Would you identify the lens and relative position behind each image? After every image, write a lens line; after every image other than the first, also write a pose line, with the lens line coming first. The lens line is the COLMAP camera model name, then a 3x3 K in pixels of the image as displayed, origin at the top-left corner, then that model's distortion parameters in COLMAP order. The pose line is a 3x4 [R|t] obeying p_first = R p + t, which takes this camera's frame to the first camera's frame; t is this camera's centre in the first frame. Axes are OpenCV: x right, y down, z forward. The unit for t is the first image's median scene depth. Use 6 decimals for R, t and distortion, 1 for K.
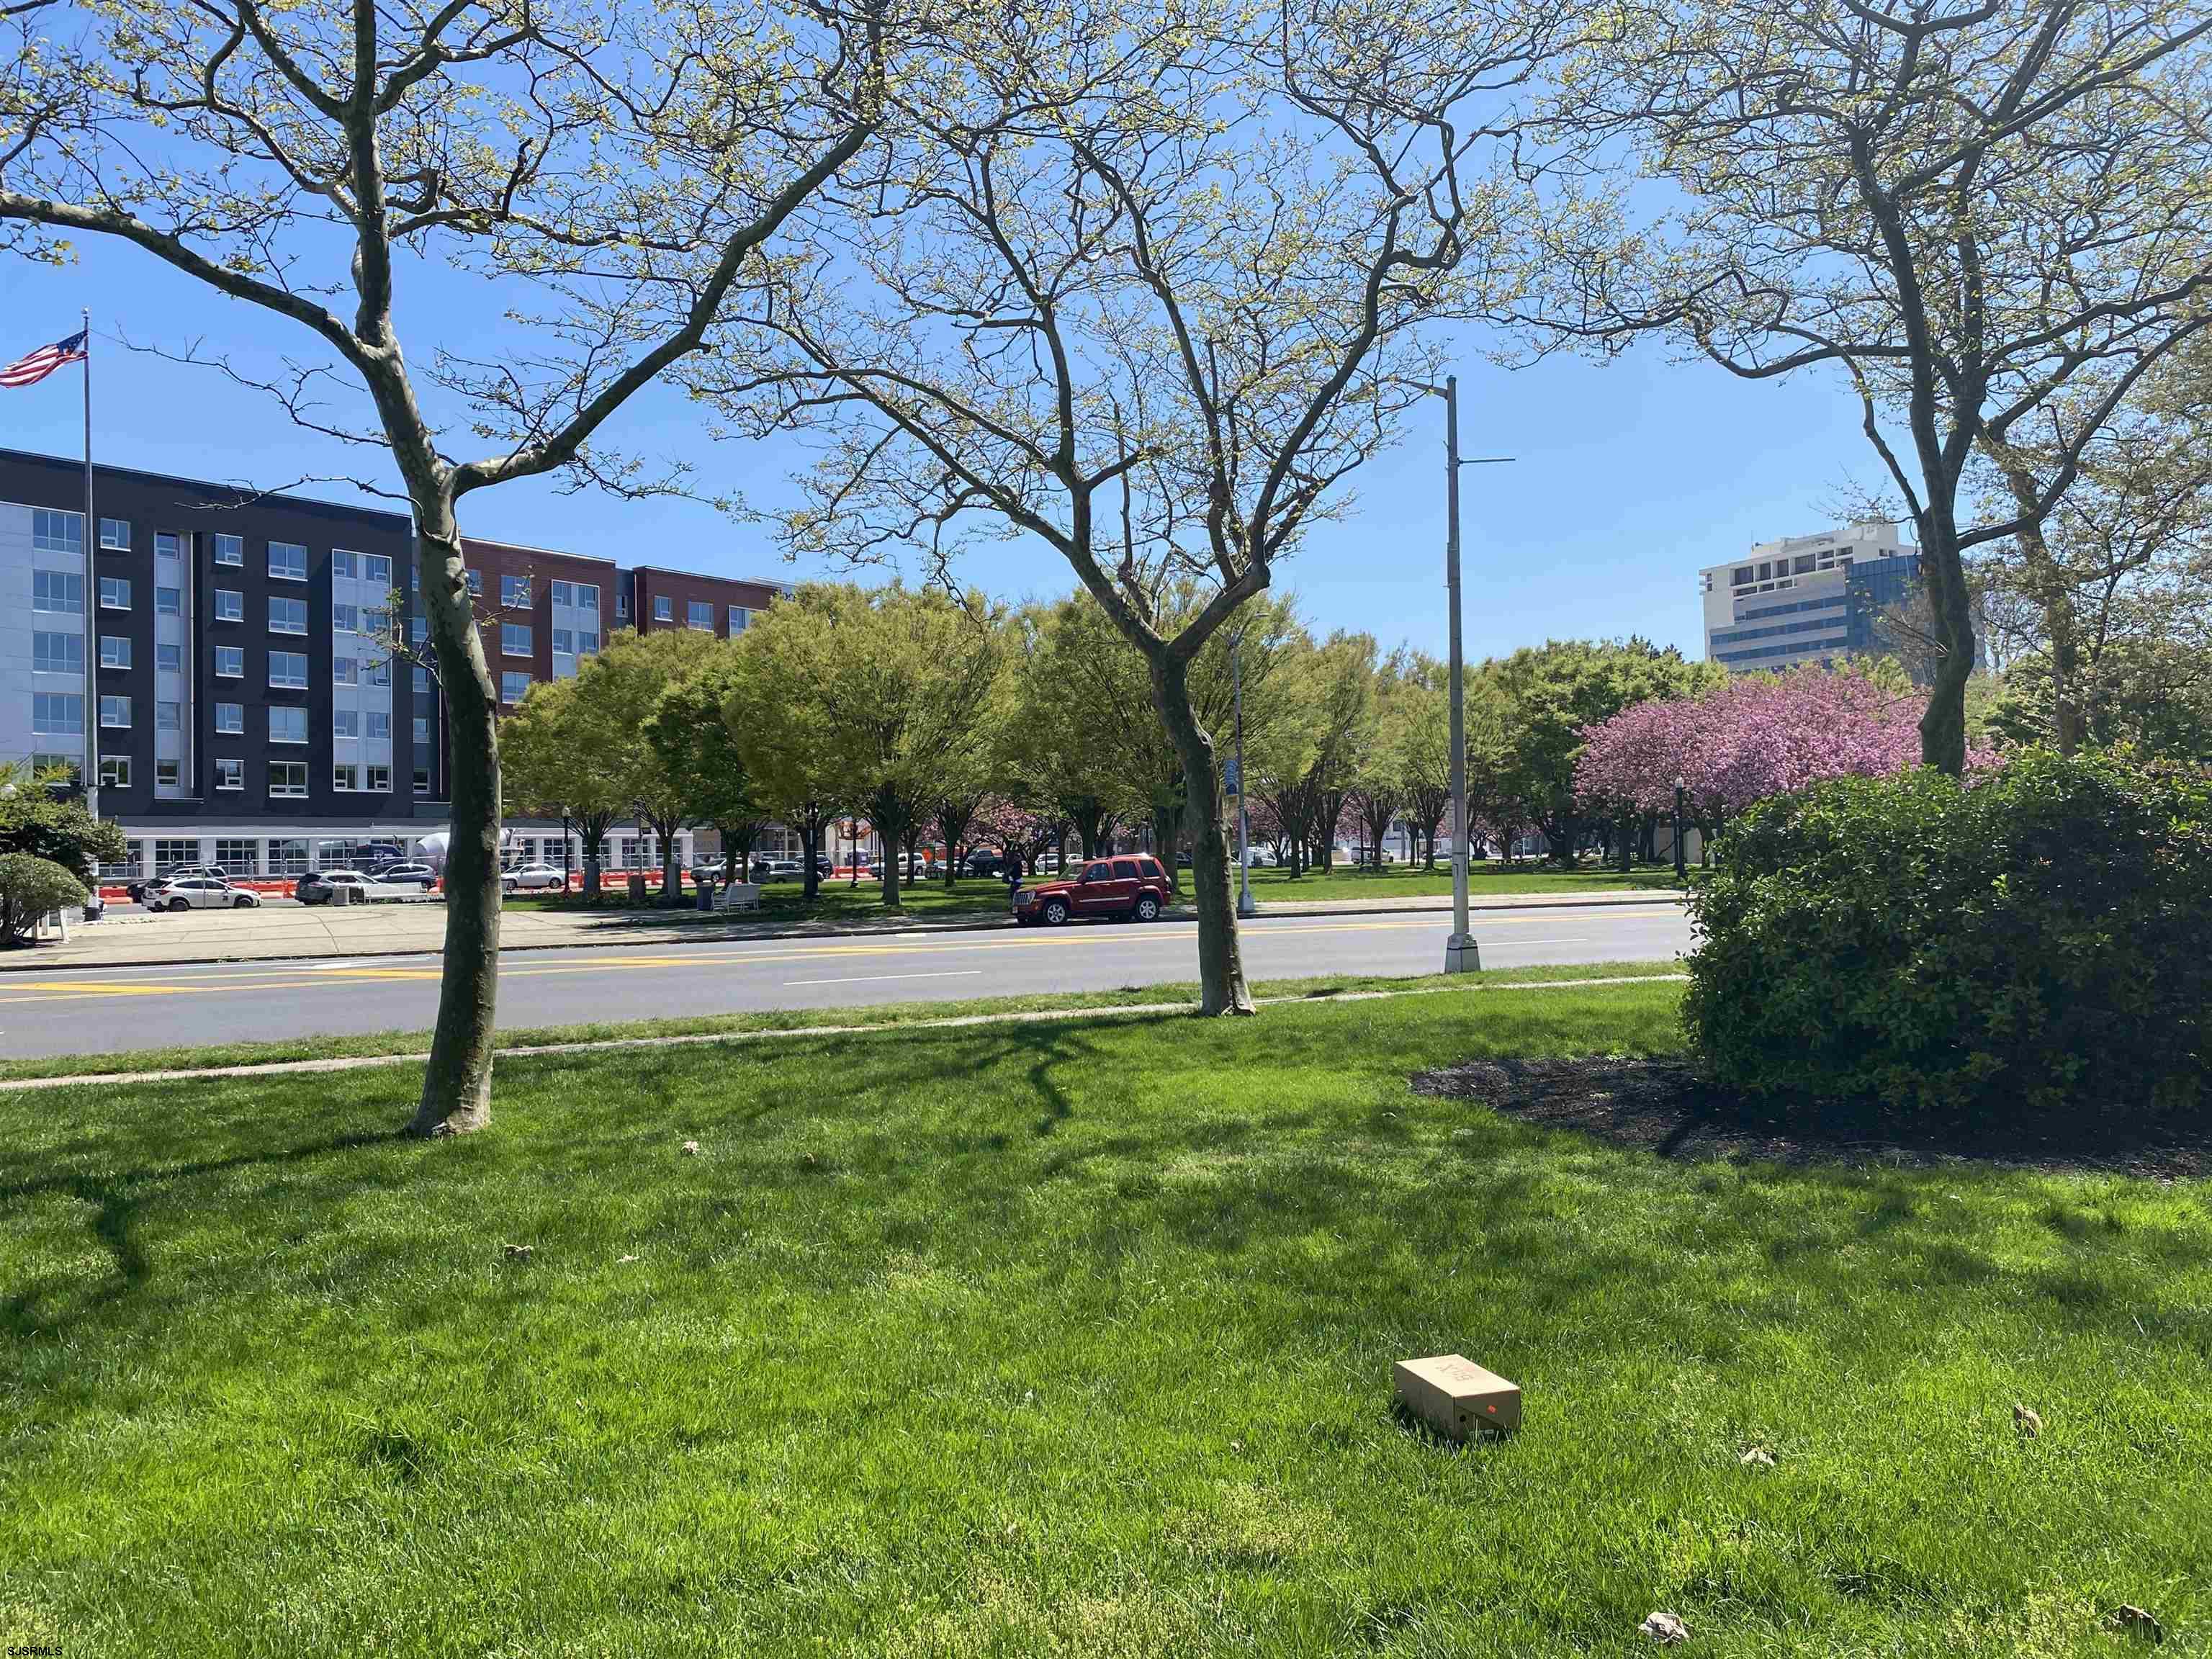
lens RADIAL K [[1673.7, 0, 1135.9], [0, 1673.7, 794.6], [0, 0, 1]] dist [0.032706, -0.032117]
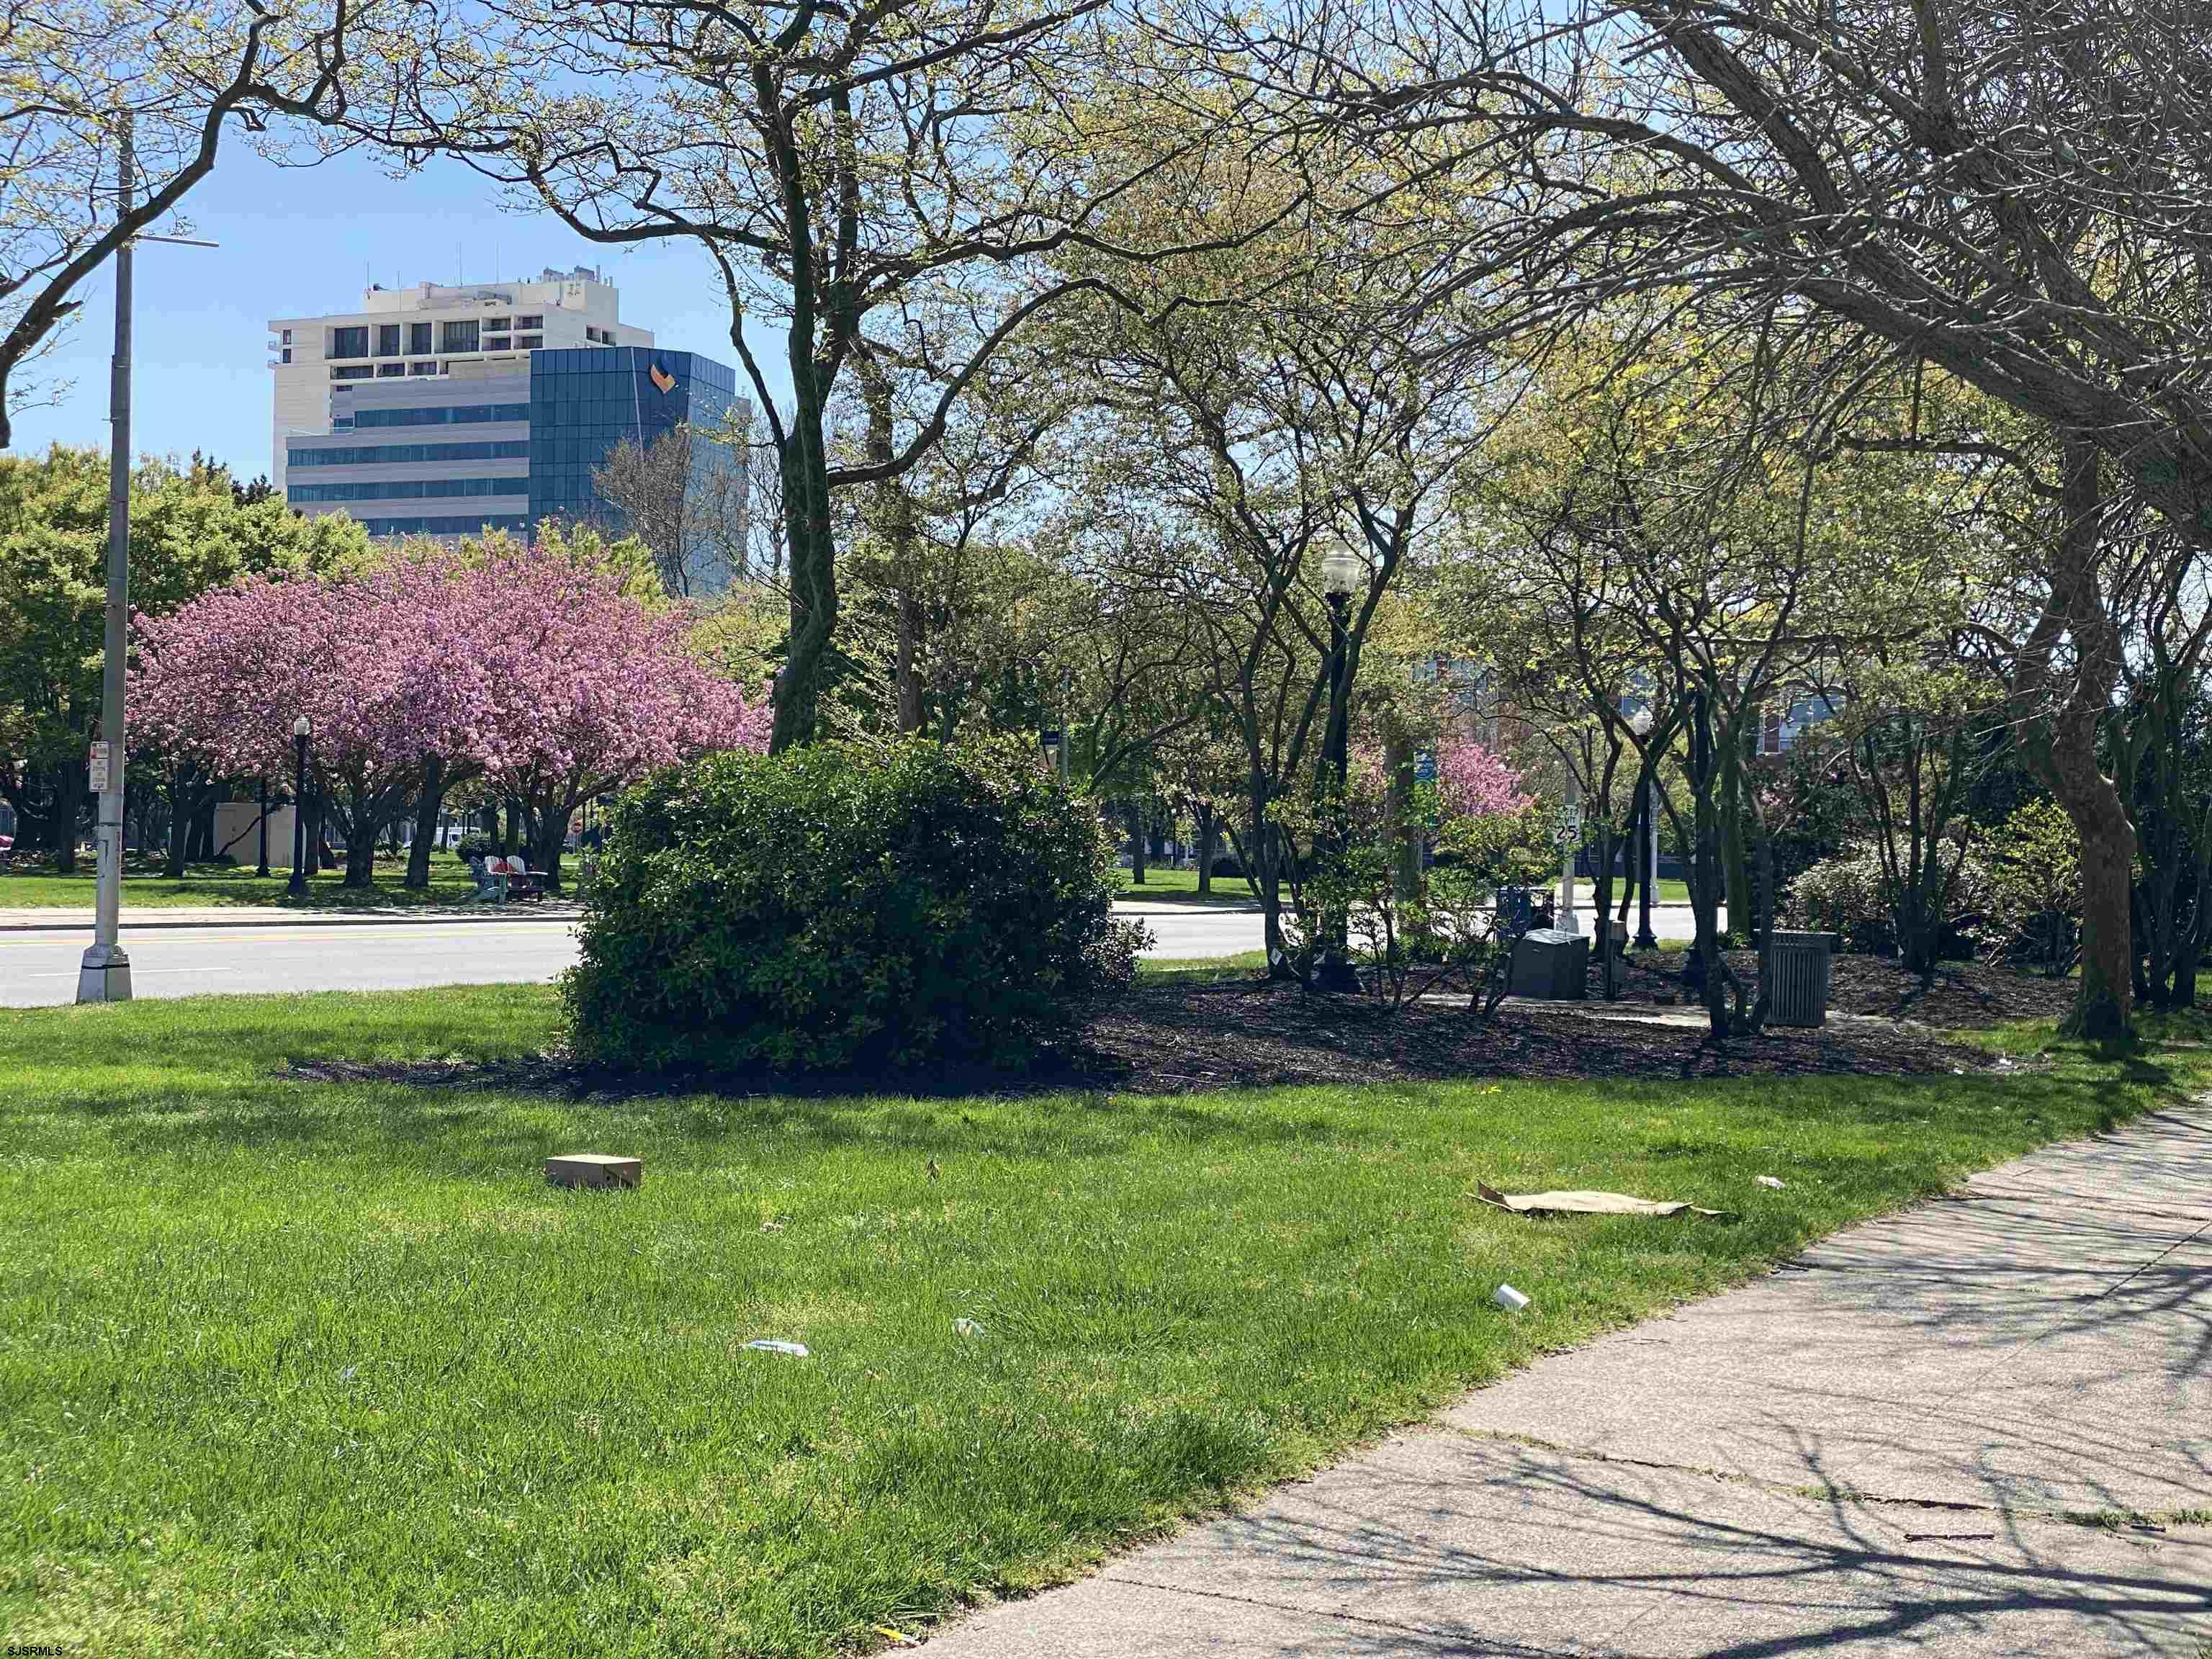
lens RADIAL K [[3299.3, 0, 1108.7], [0, 3299.3, 836.8], [0, 0, 1]] dist [0.088888, 0.000000]
pose [[0.833065, 0.034846, 0.552077, -0.073454], [-0.051608, 0.998557, 0.014849, -0.000157], [-0.550763, -0.040862, 0.833661, -0.115675]]
